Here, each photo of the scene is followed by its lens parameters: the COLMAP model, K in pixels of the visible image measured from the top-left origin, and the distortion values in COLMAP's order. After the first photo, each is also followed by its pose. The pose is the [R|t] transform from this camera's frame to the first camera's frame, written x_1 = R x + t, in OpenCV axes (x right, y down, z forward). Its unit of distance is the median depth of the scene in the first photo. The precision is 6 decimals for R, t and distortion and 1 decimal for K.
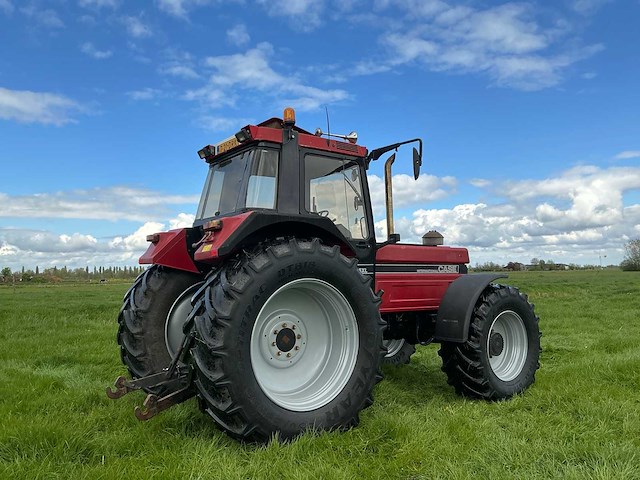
lens RADIAL K [[537.3, 0, 316.3], [0, 537.3, 239.4], [0, 0, 1]] dist [0.133568, -0.270395]
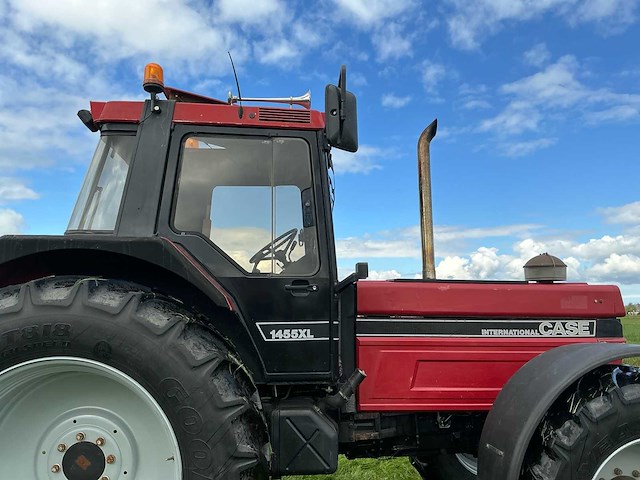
lens RADIAL K [[537.3, 0, 316.3], [0, 537.3, 239.4], [0, 0, 1]] dist [0.133568, -0.270395]
pose [[0.848640, -0.060919, -0.525451, 0.348111], [0.027350, 0.997071, -0.071426, 0.002323], [0.528263, 0.046244, 0.847821, 0.489421]]
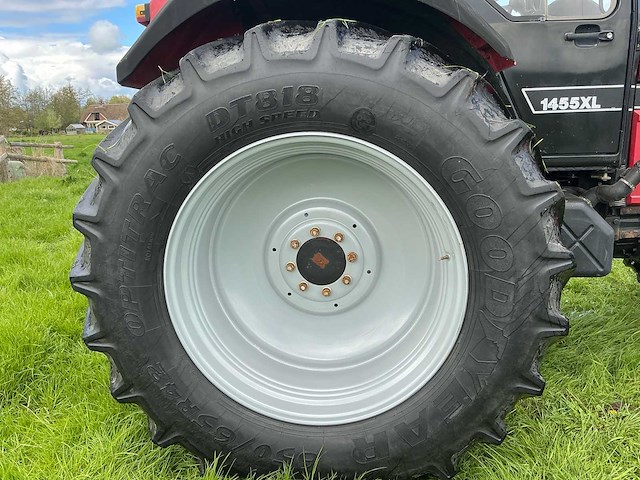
lens RADIAL K [[537.3, 0, 316.3], [0, 537.3, 239.4], [0, 0, 1]] dist [0.133568, -0.270395]
pose [[0.753620, 0.131678, -0.643986, 0.185760], [0.064893, 0.960038, 0.272243, 0.029425], [0.654099, -0.246958, 0.714959, 0.507109]]
